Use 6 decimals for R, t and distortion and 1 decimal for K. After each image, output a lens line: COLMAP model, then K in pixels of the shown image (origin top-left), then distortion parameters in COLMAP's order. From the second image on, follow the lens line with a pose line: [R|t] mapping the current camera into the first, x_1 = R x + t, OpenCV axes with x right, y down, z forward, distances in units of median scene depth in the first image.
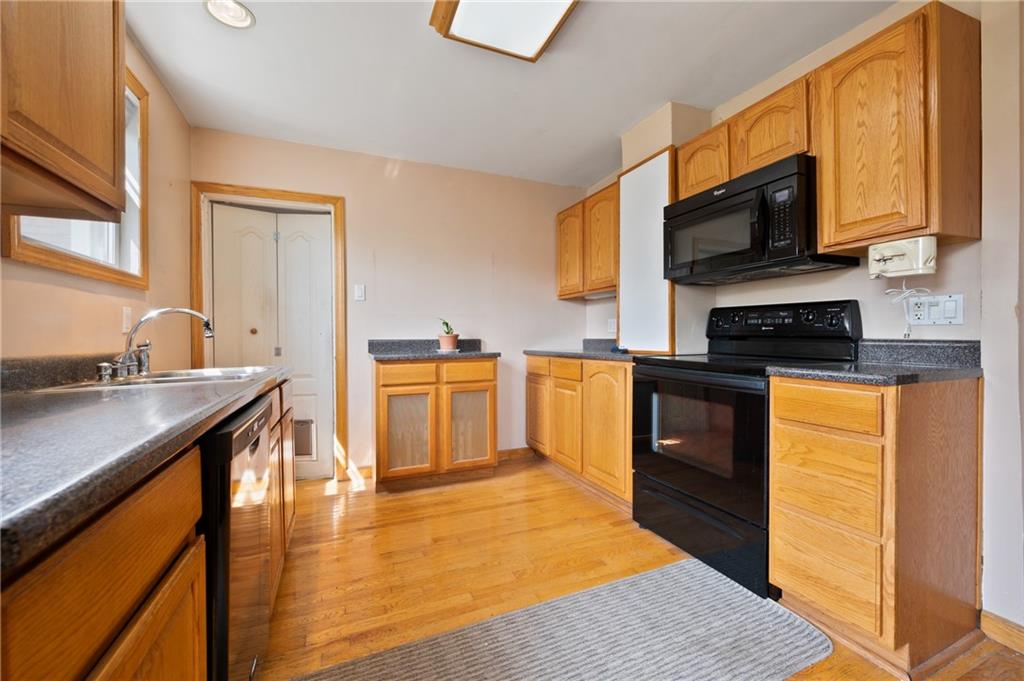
lens RADIAL K [[411.6, 0, 514.2], [0, 411.6, 338.3], [0, 0, 1]] dist [-0.002007, -0.000276]
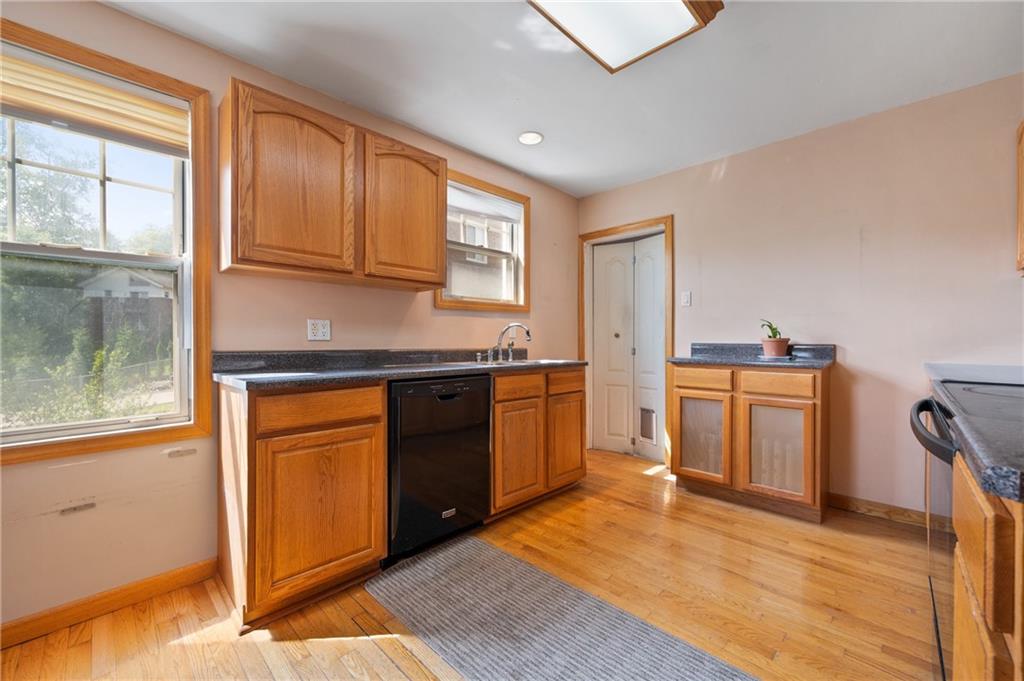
lens RADIAL K [[402.2, 0, 517.2], [0, 402.2, 341.8], [0, 0, 1]] dist [-0.000334, -0.000046]
pose [[0.396740, 0.013413, -0.917833, 0.470395], [-0.007093, 0.999908, 0.011546, -0.009867], [0.917904, 0.001929, 0.396799, 0.207814]]
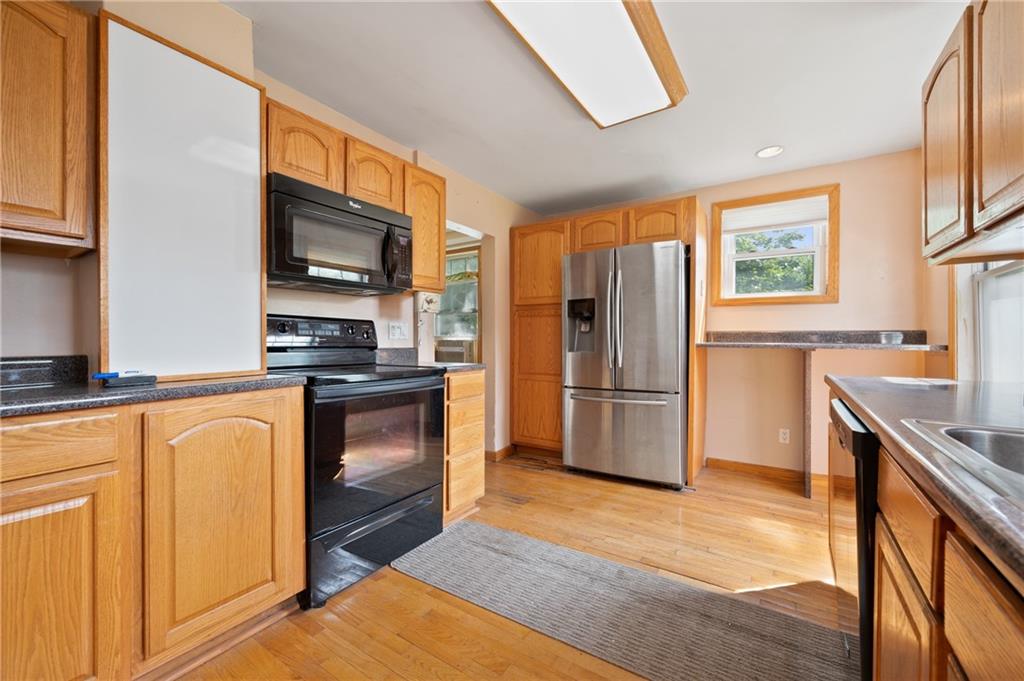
lens RADIAL K [[411.6, 0, 514.2], [0, 411.6, 338.3], [0, 0, 1]] dist [-0.002007, -0.000276]
pose [[-0.549485, 0.009421, 0.835450, -0.415733], [0.009360, 0.999943, -0.005120, -0.013786], [-0.835451, 0.005006, -0.549542, 0.911078]]
